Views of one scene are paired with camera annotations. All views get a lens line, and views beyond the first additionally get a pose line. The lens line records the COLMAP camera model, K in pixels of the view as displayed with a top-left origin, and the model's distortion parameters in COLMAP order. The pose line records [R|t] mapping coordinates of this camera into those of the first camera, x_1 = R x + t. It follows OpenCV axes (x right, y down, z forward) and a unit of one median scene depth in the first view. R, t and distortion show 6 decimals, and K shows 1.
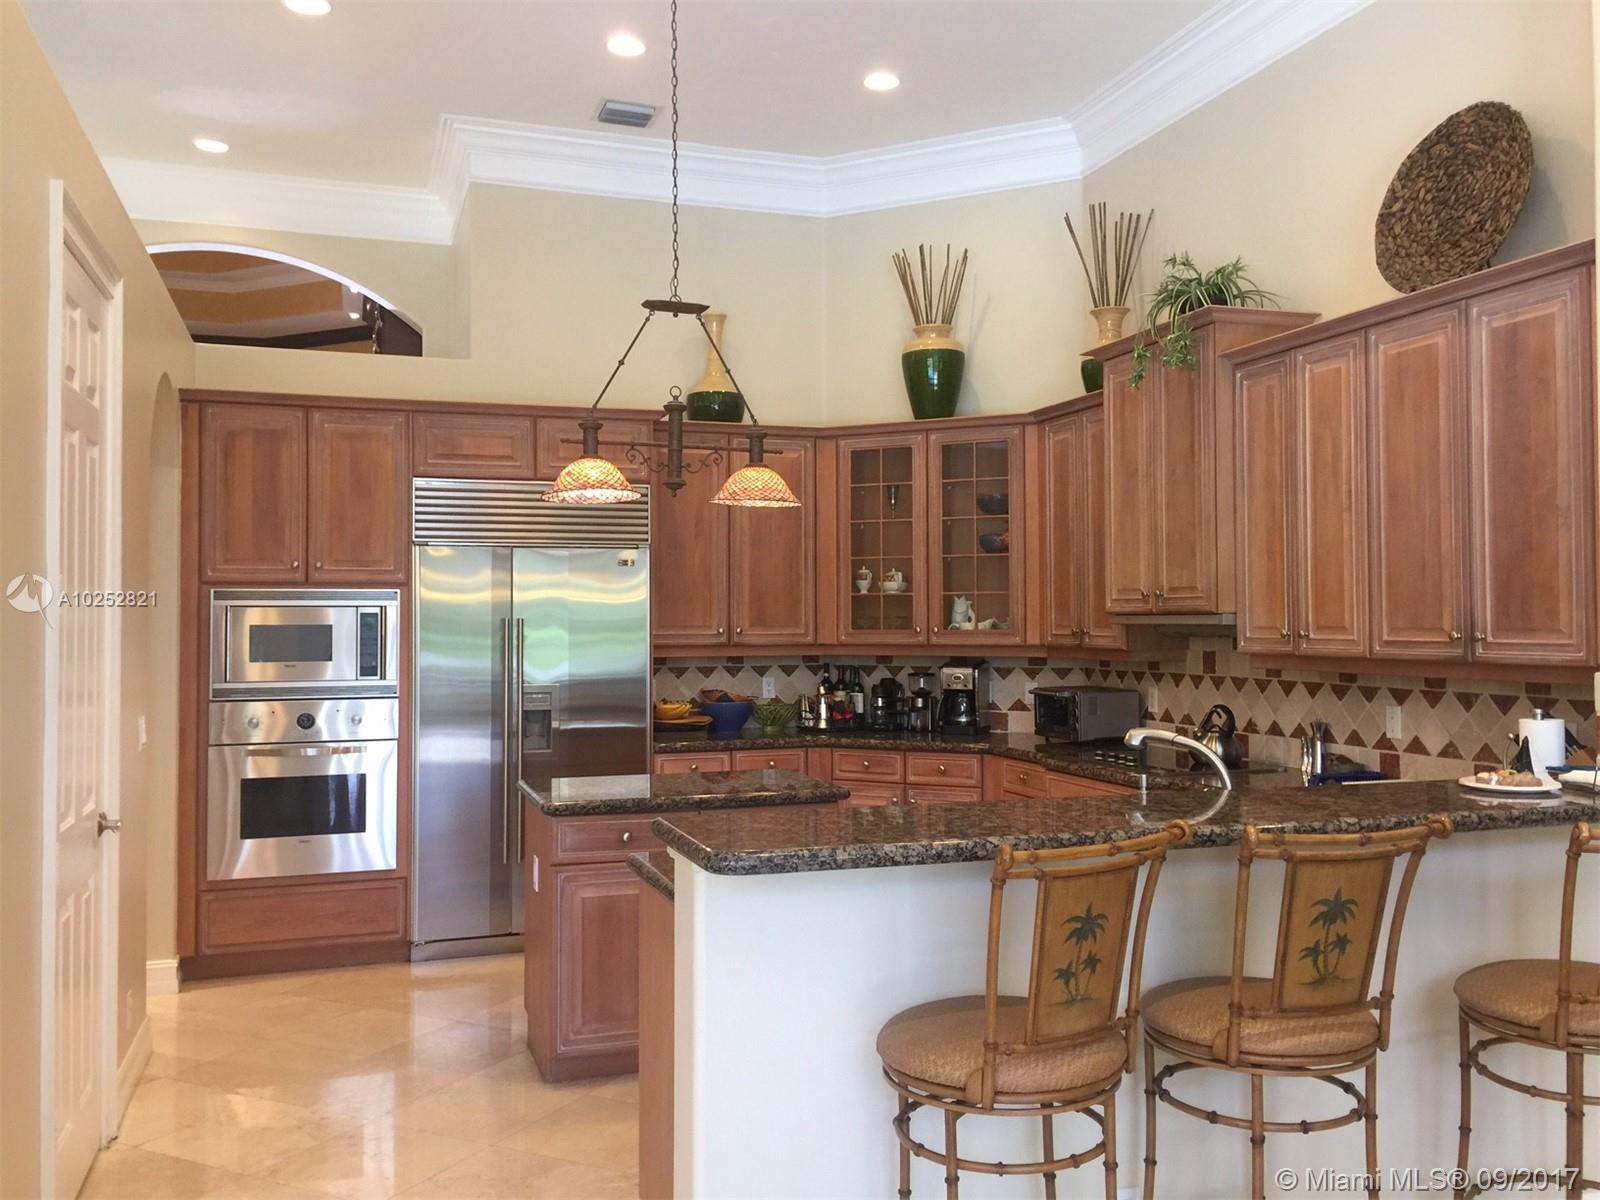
lens RADIAL K [[1349.5, 0, 800.0], [0, 1349.5, 600.0], [0, 0, 1]] dist [0.090580, -0.141898]
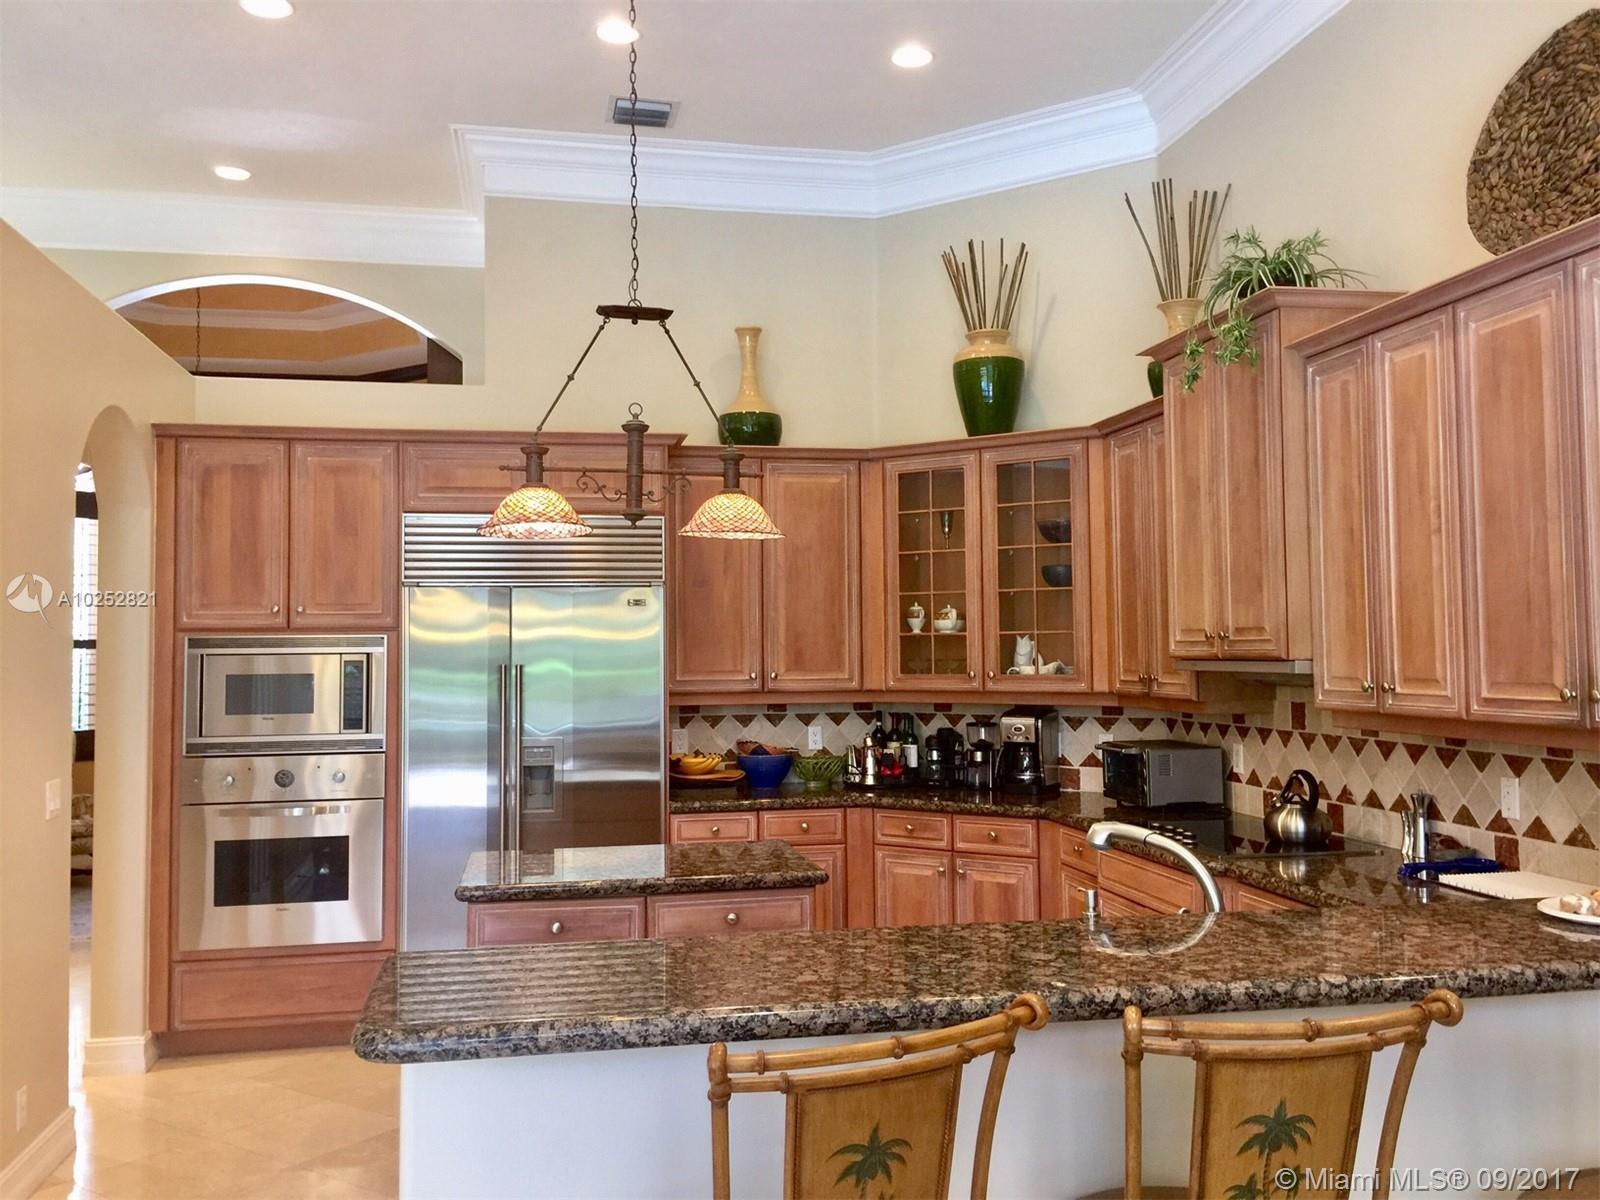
lens RADIAL K [[1349.5, 0, 800.0], [0, 1349.5, 600.0], [0, 0, 1]] dist [0.090580, -0.141898]
pose [[0.991342, -0.010455, -0.130888, 0.107955], [0.007620, 0.999726, -0.022142, -0.009125], [0.131083, 0.020953, 0.991150, 0.128452]]
